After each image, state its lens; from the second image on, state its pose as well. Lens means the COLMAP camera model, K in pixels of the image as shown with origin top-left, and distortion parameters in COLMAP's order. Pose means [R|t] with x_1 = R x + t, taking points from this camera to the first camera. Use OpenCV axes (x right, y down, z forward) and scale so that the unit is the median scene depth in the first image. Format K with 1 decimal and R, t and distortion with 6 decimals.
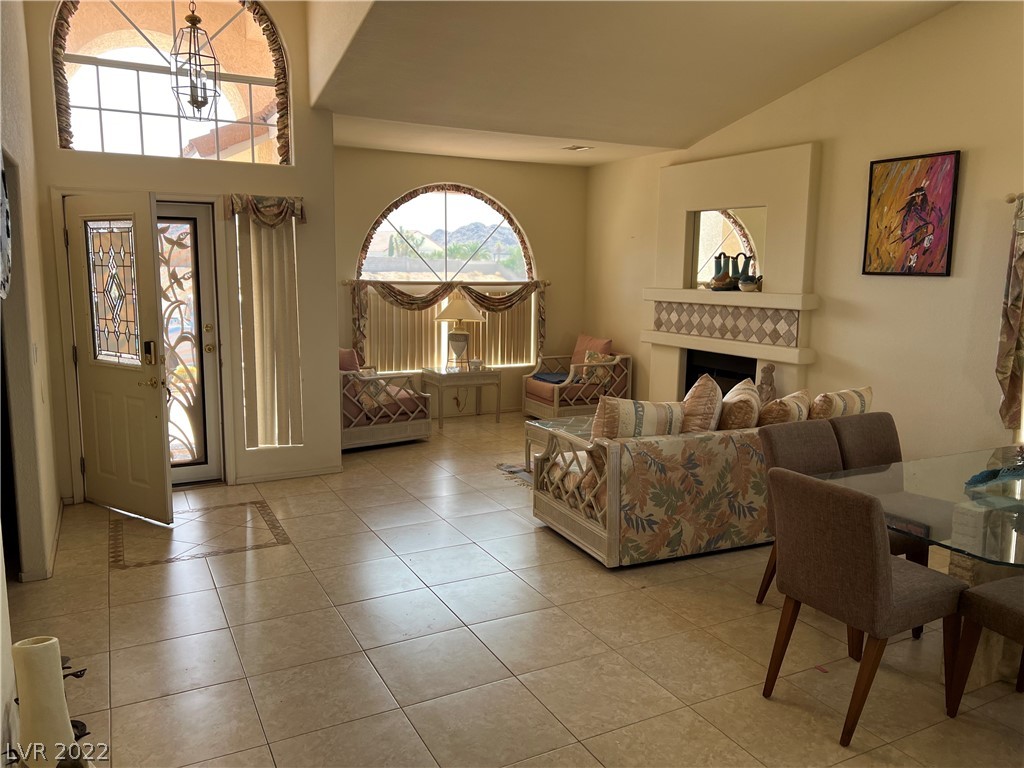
lens RADIAL K [[775.8, 0, 517.1], [0, 775.8, 379.5], [0, 0, 1]] dist [0.042875, -0.040713]
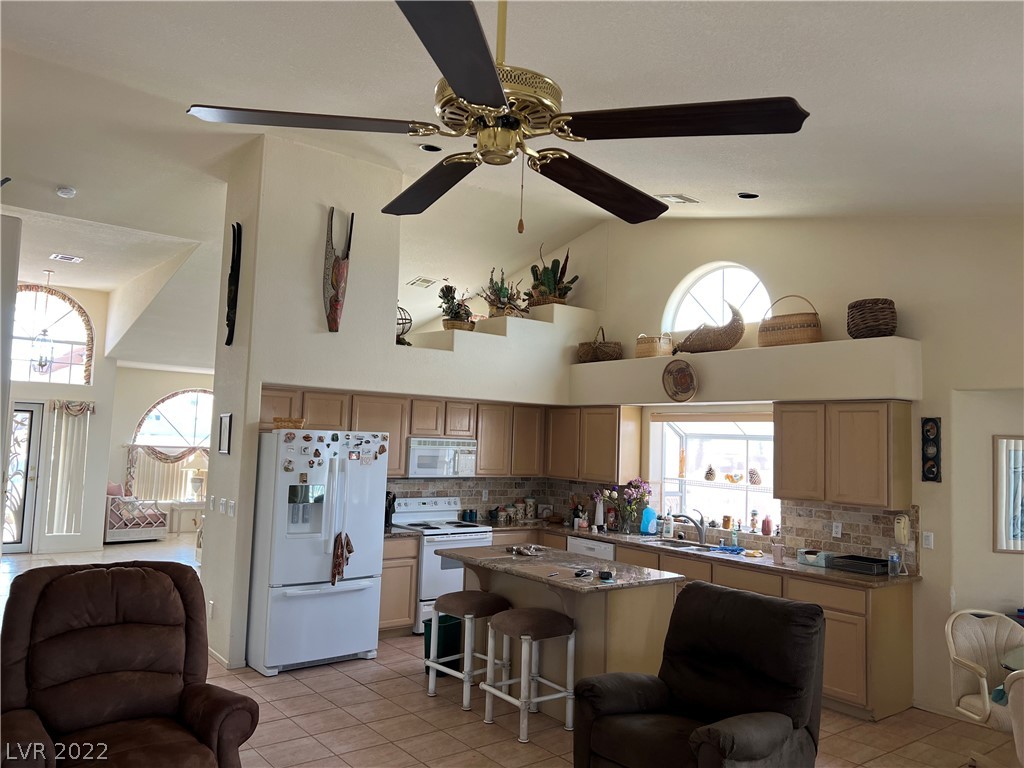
lens RADIAL K [[775.8, 0, 505.9], [0, 775.8, 382.3], [0, 0, 1]] dist [0.042875, -0.040713]
pose [[0.985169, 0.038244, 0.167268, 0.395377], [-0.001898, 0.977214, -0.212249, 0.127689], [-0.171574, 0.208784, 0.962794, -1.034069]]
